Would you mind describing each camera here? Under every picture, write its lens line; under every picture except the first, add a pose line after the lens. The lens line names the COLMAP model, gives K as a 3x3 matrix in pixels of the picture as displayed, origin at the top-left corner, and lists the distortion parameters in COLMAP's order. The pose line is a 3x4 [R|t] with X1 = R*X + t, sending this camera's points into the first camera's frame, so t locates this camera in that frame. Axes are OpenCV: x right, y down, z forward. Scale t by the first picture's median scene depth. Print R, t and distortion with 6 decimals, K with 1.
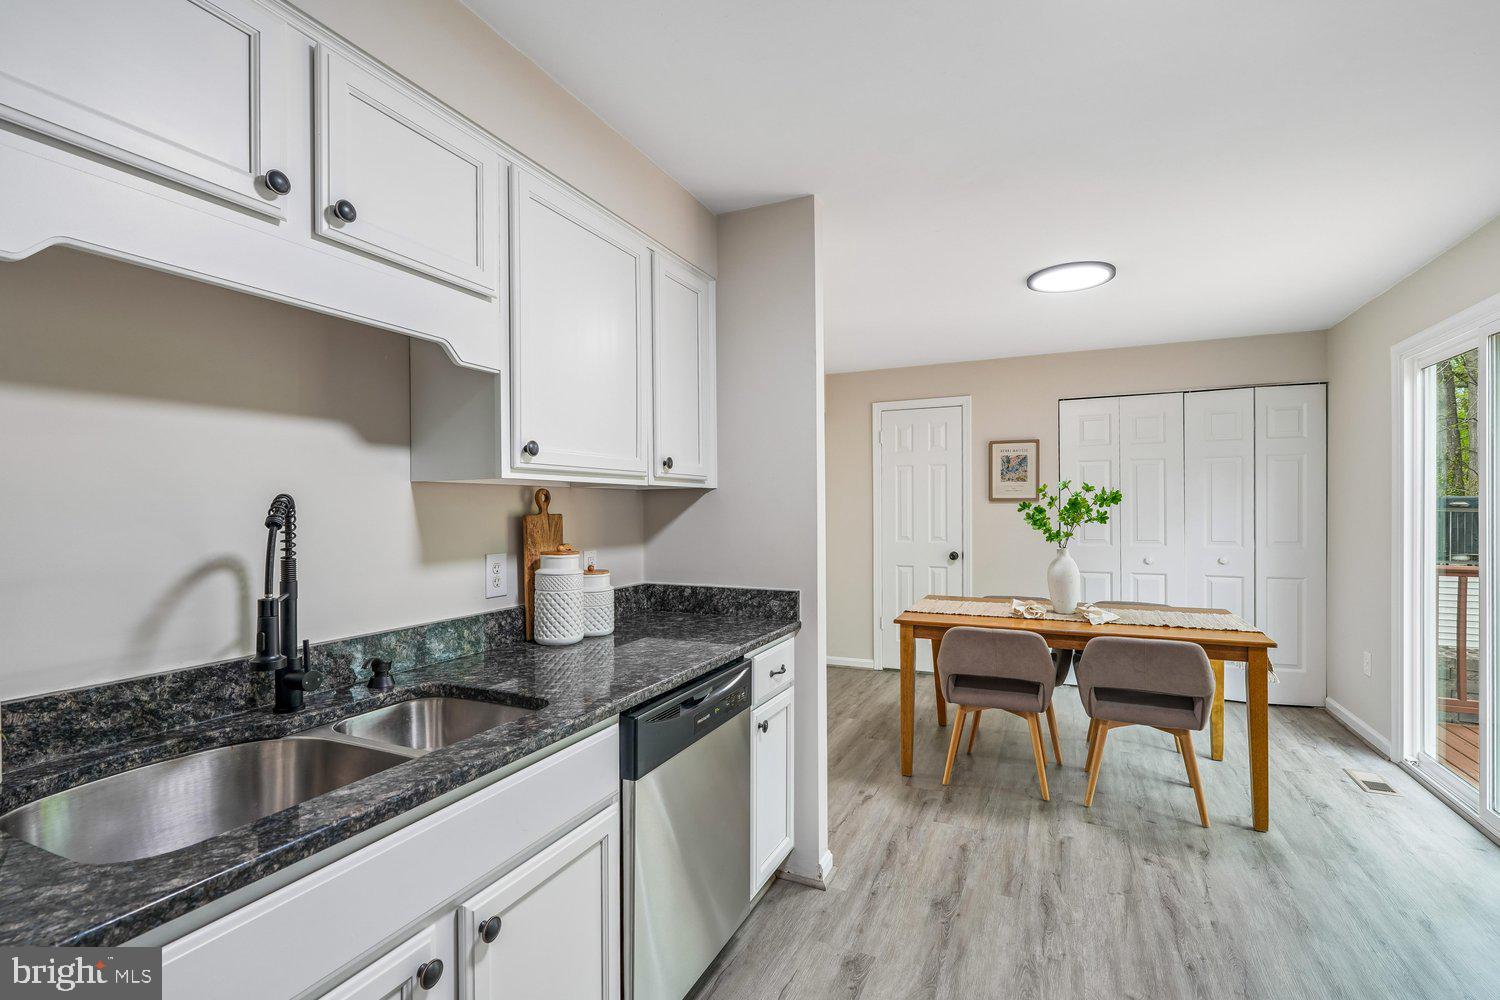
lens RADIAL K [[703.1, 0, 755.3], [0, 703.1, 509.9], [0, 0, 1]] dist [0.002946, -0.004883]
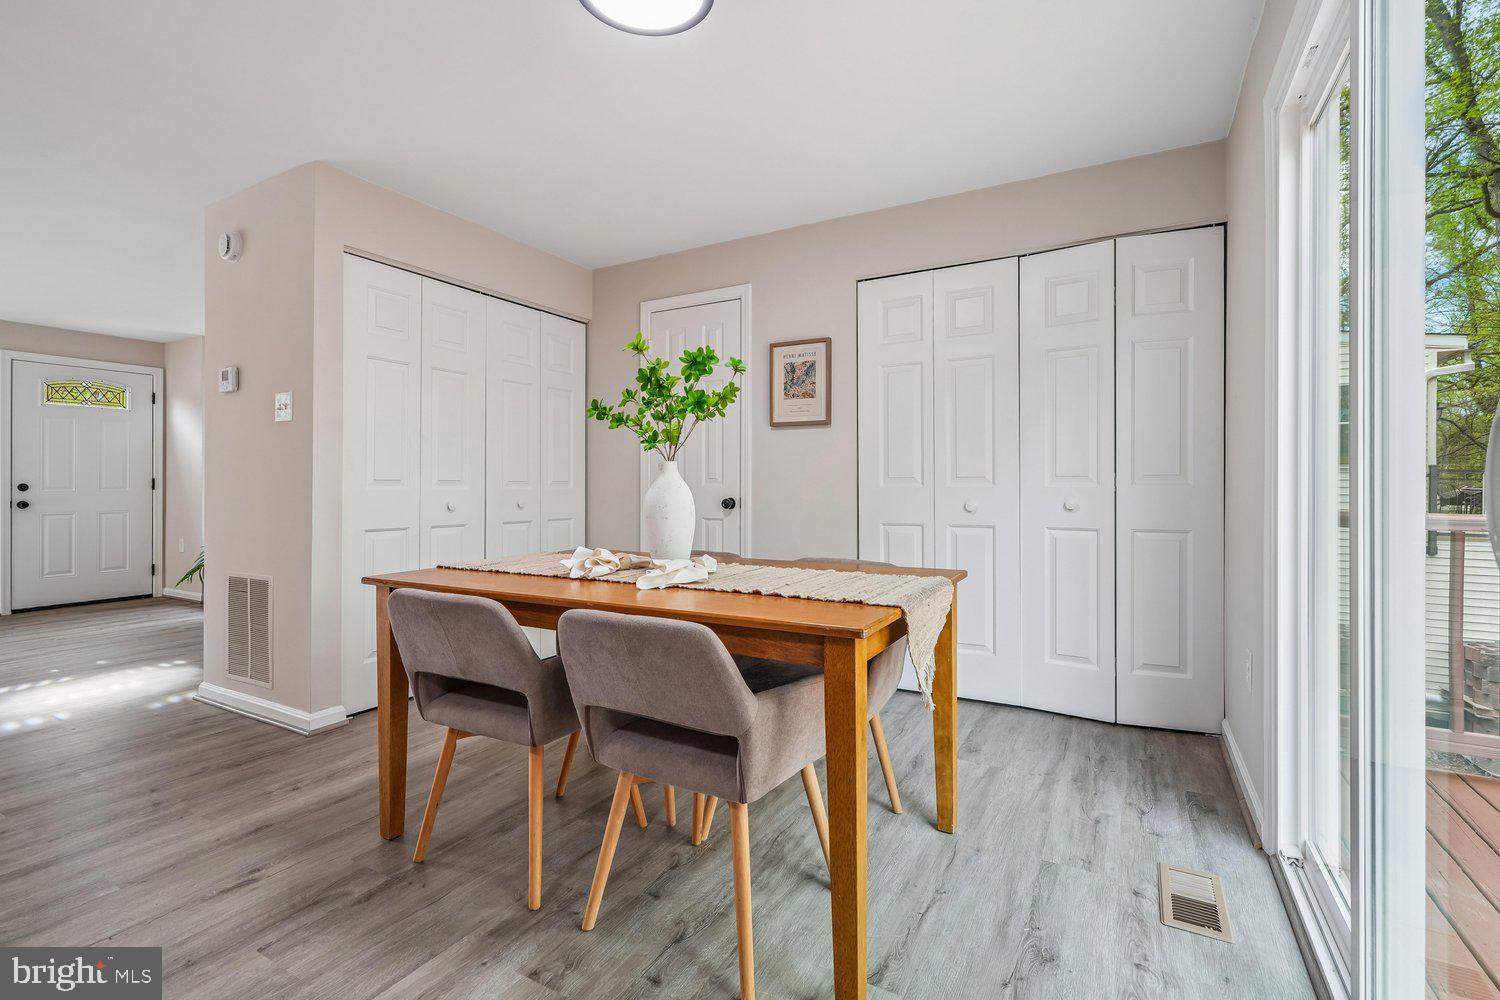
lens RADIAL K [[703.1, 0, 739.9], [0, 703.1, 486.5], [0, 0, 1]] dist [0.002946, -0.004883]
pose [[0.996036, 0.003220, -0.088895, 0.416258], [-0.003461, 0.999991, -0.002564, 0.057598], [0.088886, 0.002862, 0.996038, 0.315527]]
